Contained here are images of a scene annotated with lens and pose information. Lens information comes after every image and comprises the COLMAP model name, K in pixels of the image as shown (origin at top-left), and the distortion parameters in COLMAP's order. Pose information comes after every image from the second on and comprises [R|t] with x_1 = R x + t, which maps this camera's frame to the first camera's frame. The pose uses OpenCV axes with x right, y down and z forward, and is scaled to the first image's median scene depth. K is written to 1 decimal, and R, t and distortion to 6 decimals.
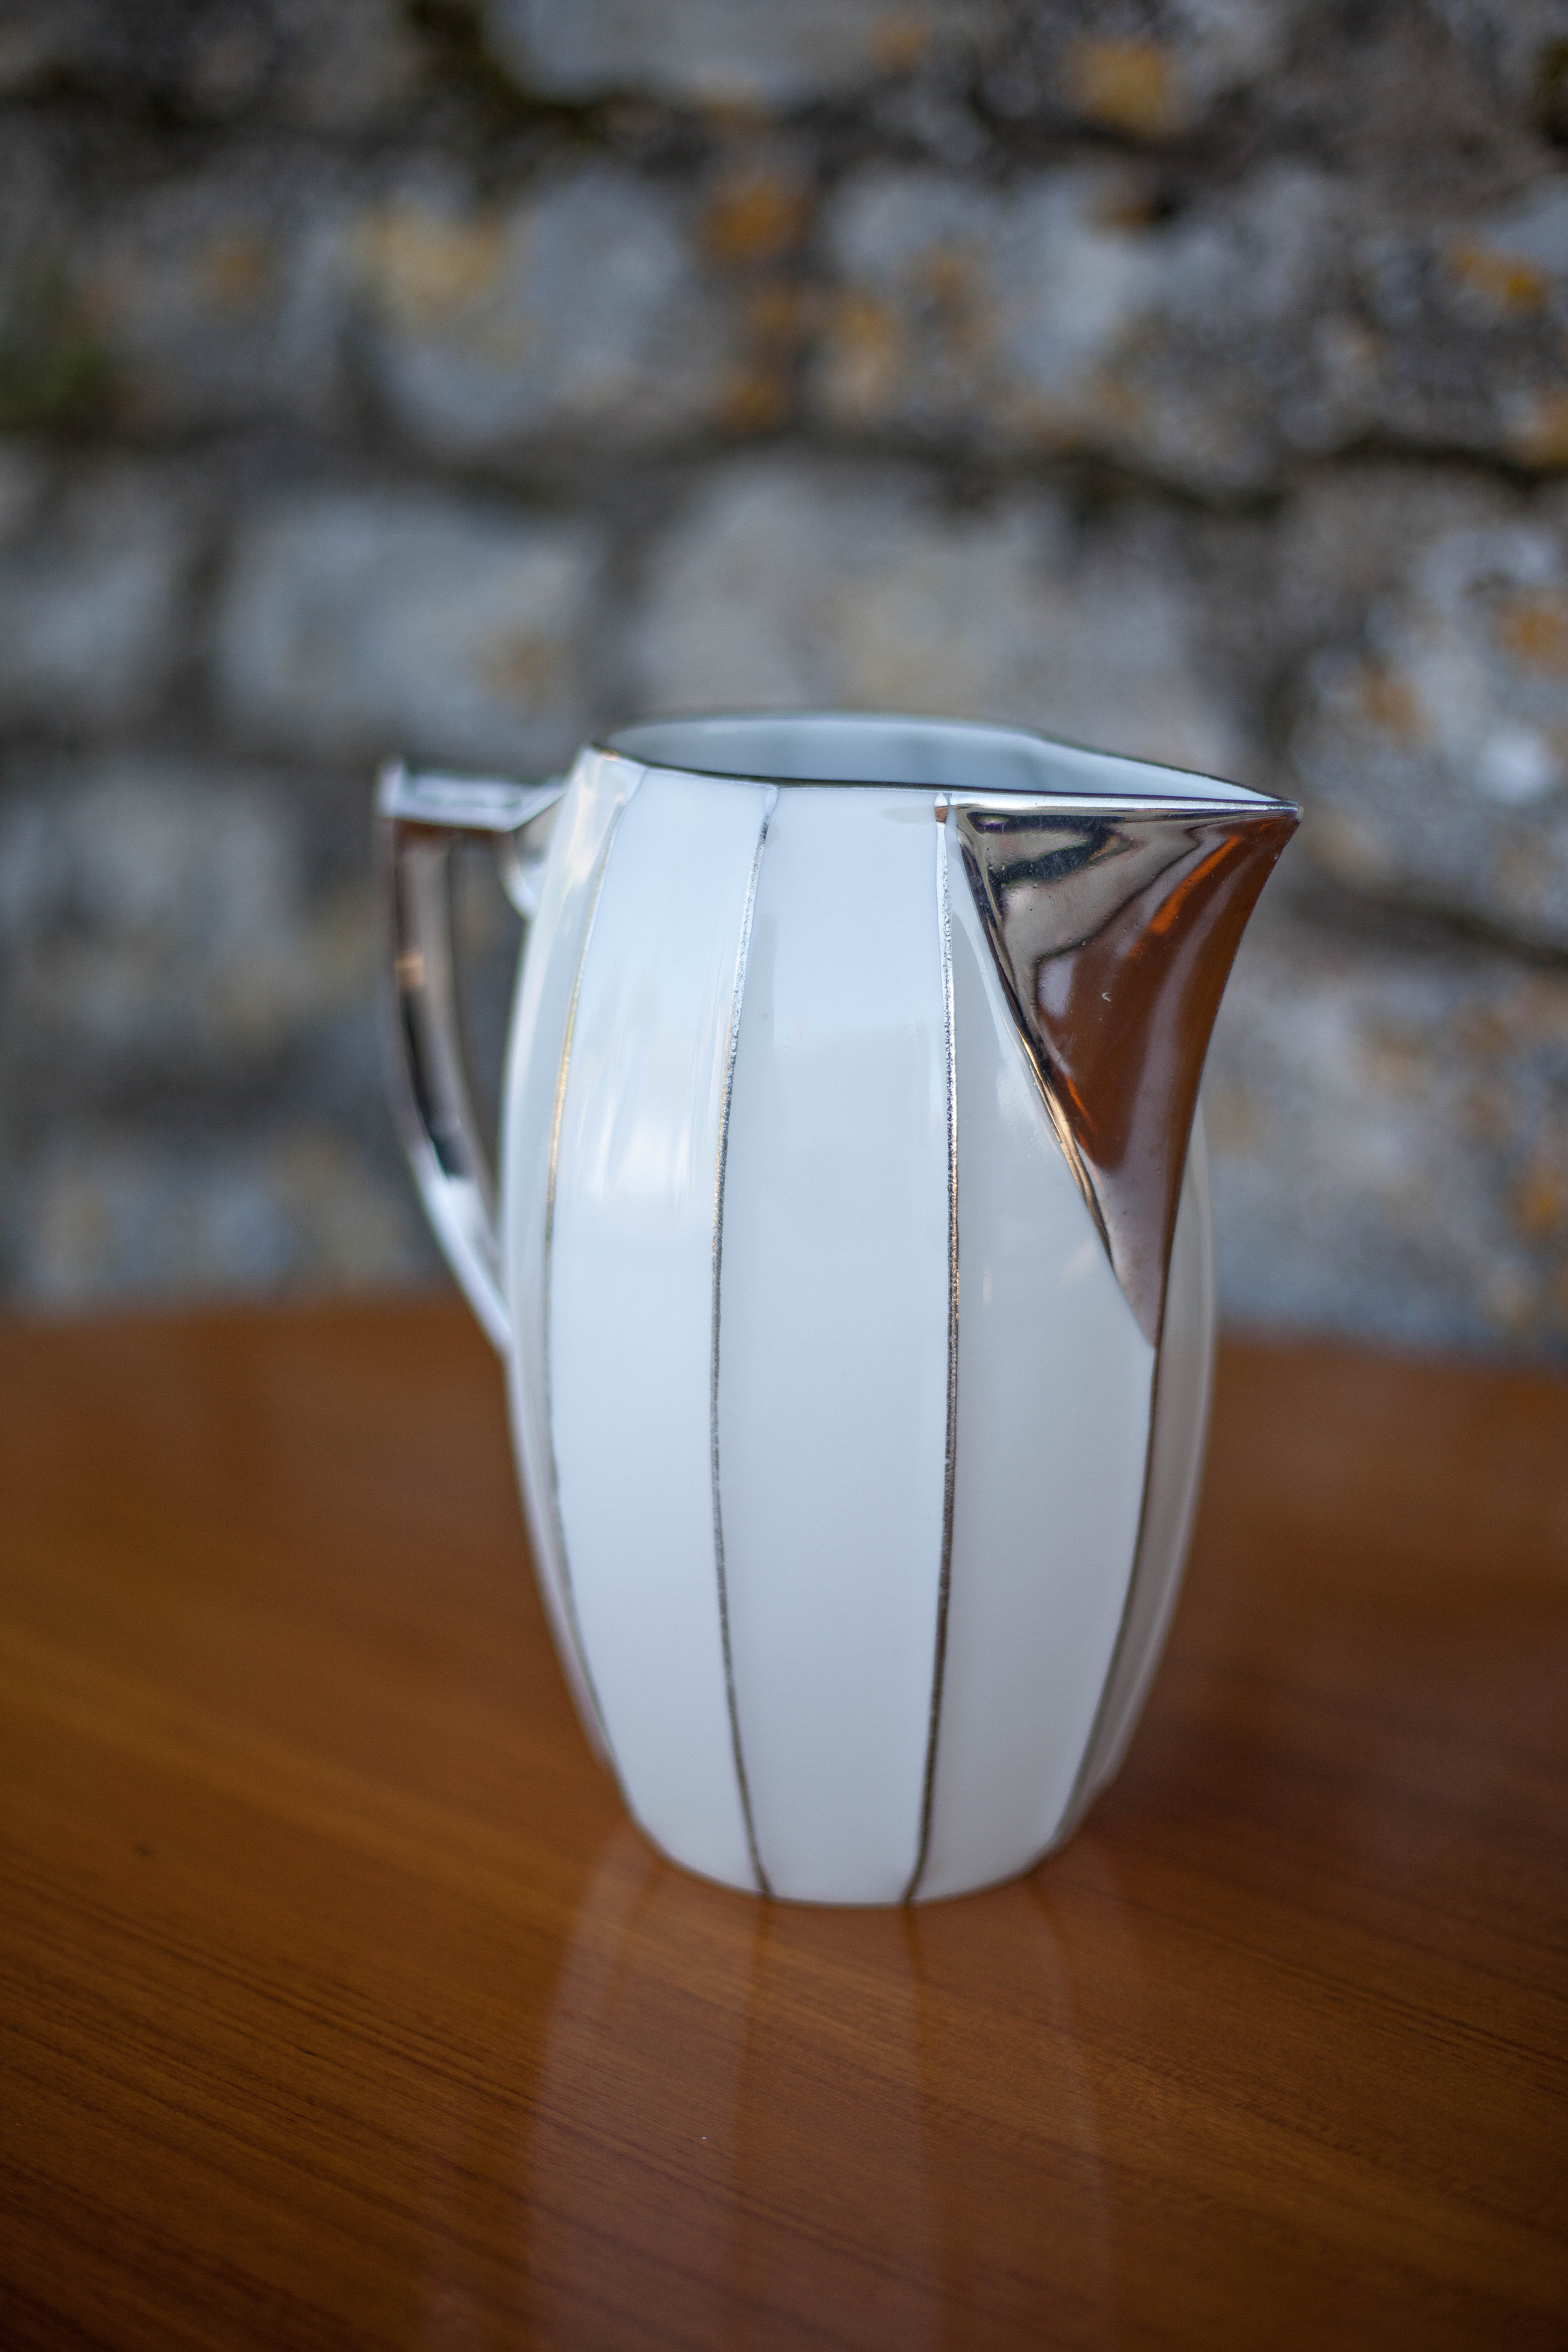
lens RADIAL K [[3741.3, 0, 784.0], [0, 3741.3, 1176.0], [0, 0, 1]] dist [-0.174480, 0.012865]
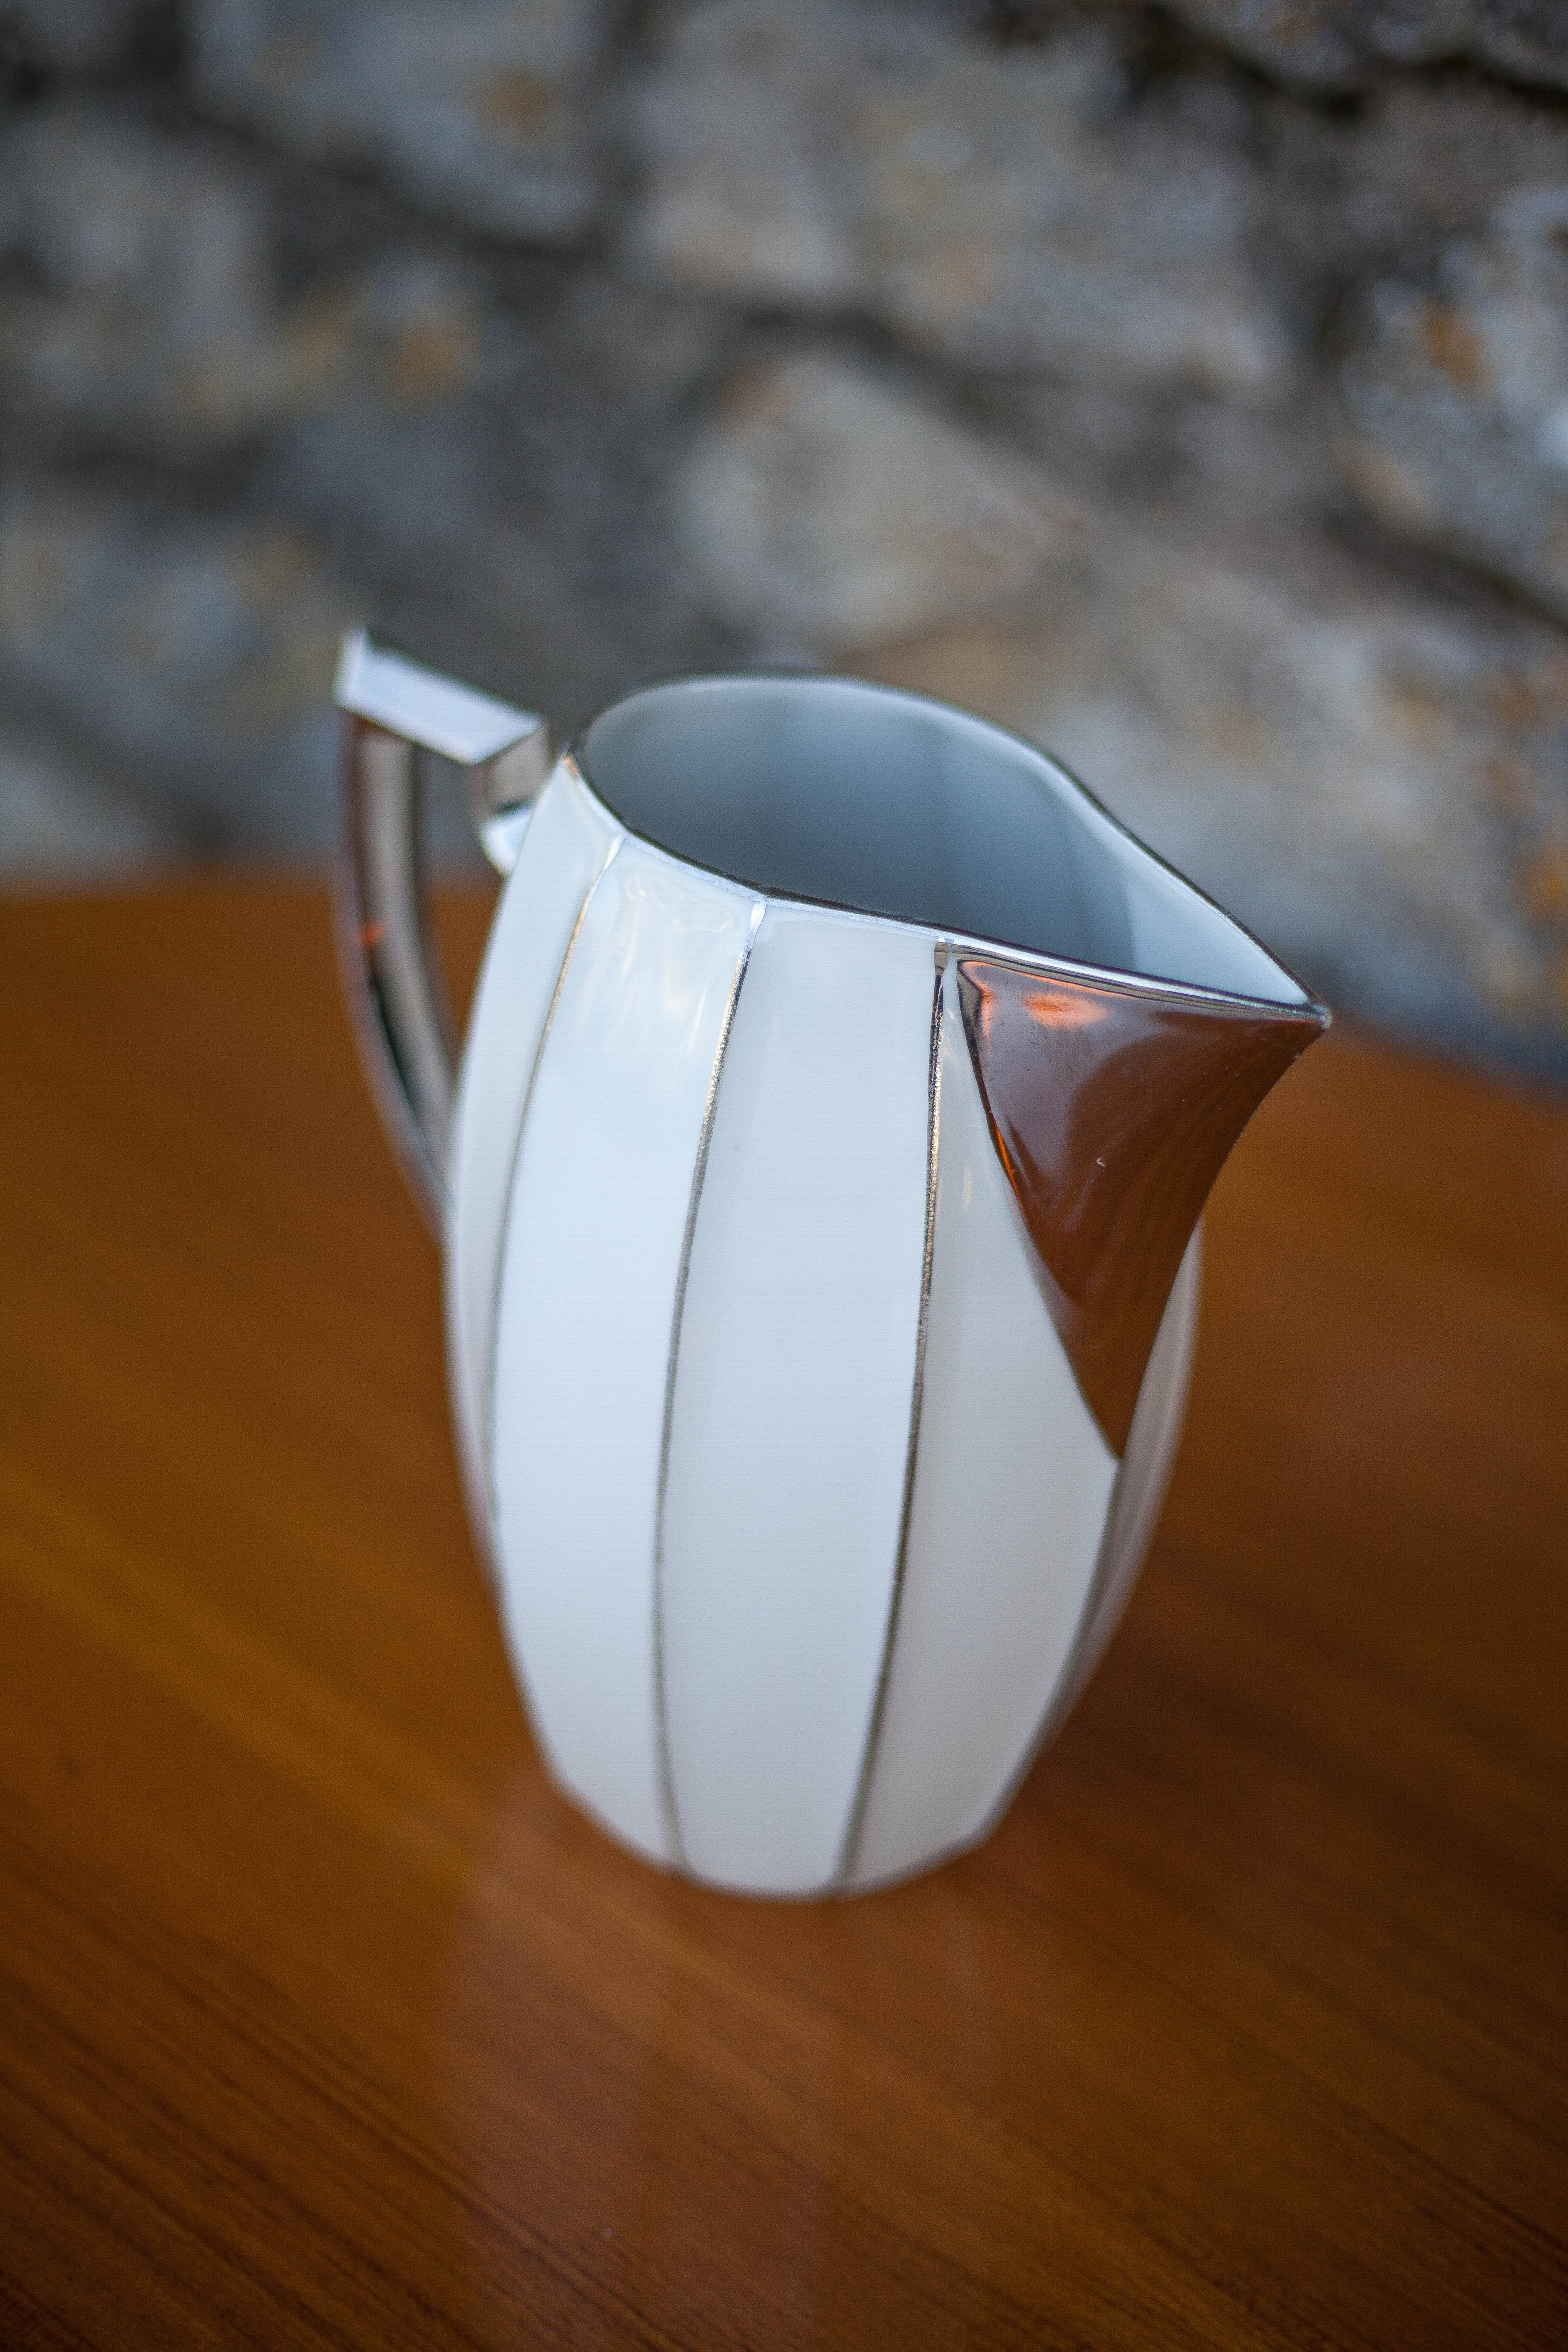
lens RADIAL K [[3741.3, 0, 784.0], [0, 3741.3, 1176.0], [0, 0, 1]] dist [-0.174480, 0.012865]
pose [[0.997753, 0.064324, 0.018725, -0.010229], [-0.066971, 0.950336, 0.303935, -0.316544], [0.001755, -0.304506, 0.952509, 0.102688]]
